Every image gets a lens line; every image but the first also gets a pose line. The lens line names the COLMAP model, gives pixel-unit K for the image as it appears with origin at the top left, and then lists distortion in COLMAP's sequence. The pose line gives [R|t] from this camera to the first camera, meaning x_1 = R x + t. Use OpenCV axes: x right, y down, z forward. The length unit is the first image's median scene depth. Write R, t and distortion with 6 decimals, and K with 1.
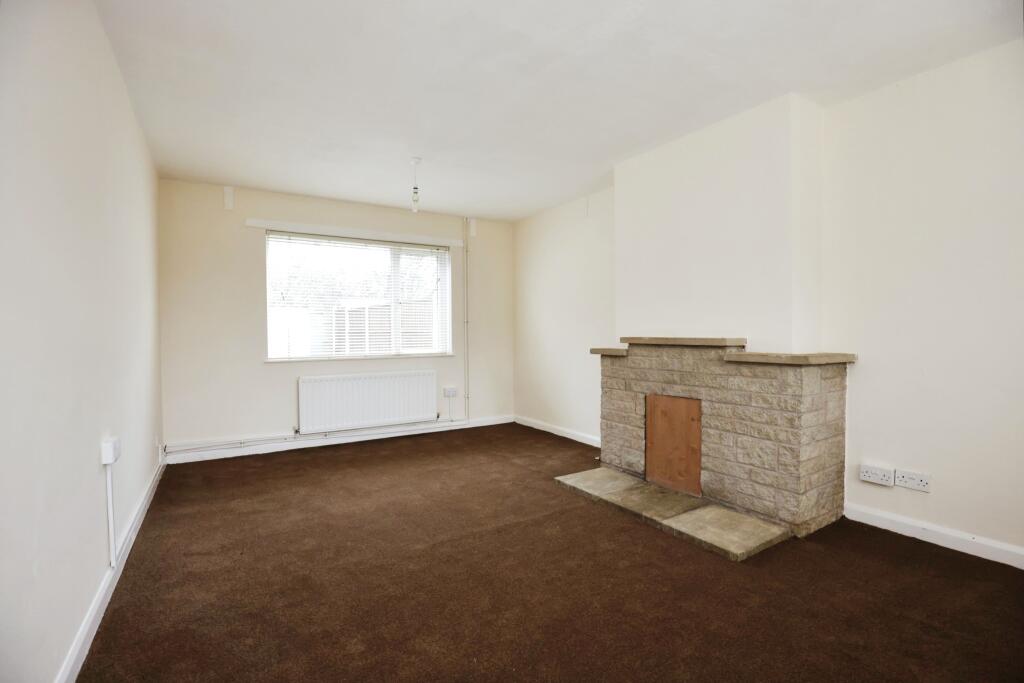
lens RADIAL K [[470.4, 0, 515.0], [0, 470.4, 345.4], [0, 0, 1]] dist [-0.021444, 0.000280]
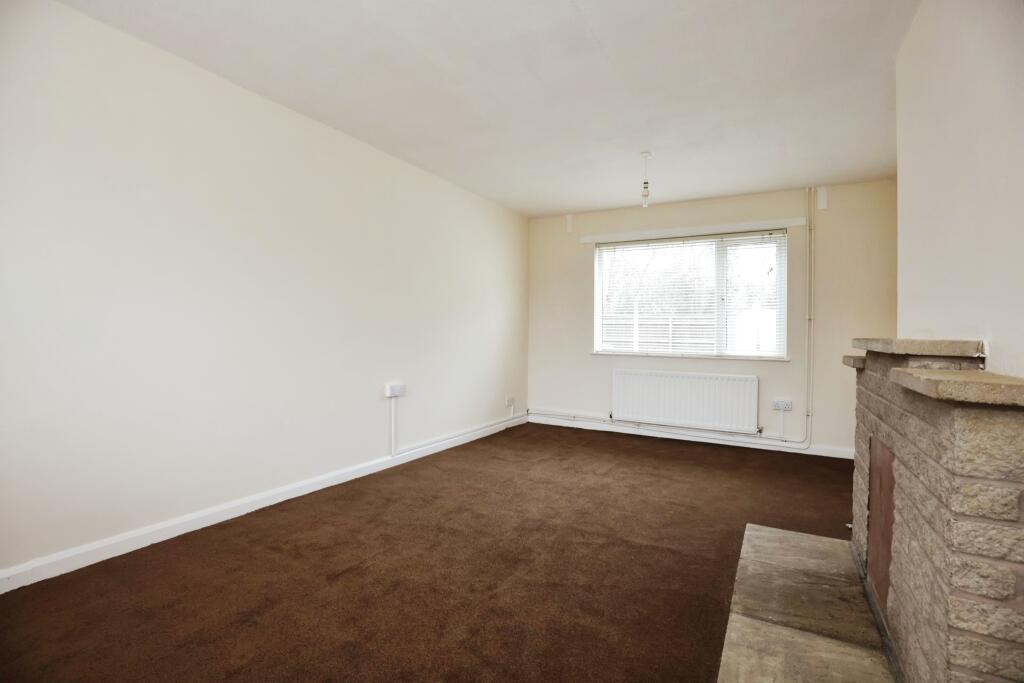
lens RADIAL K [[471.0, 0, 512.0], [0, 471.0, 341.5], [0, 0, 1]] dist [-0.020162, 0.000701]
pose [[0.477997, 0.029750, -0.877858, 0.590953], [-0.042327, 0.999045, 0.010810, -0.000639], [0.877341, 0.031990, 0.478799, 0.324999]]
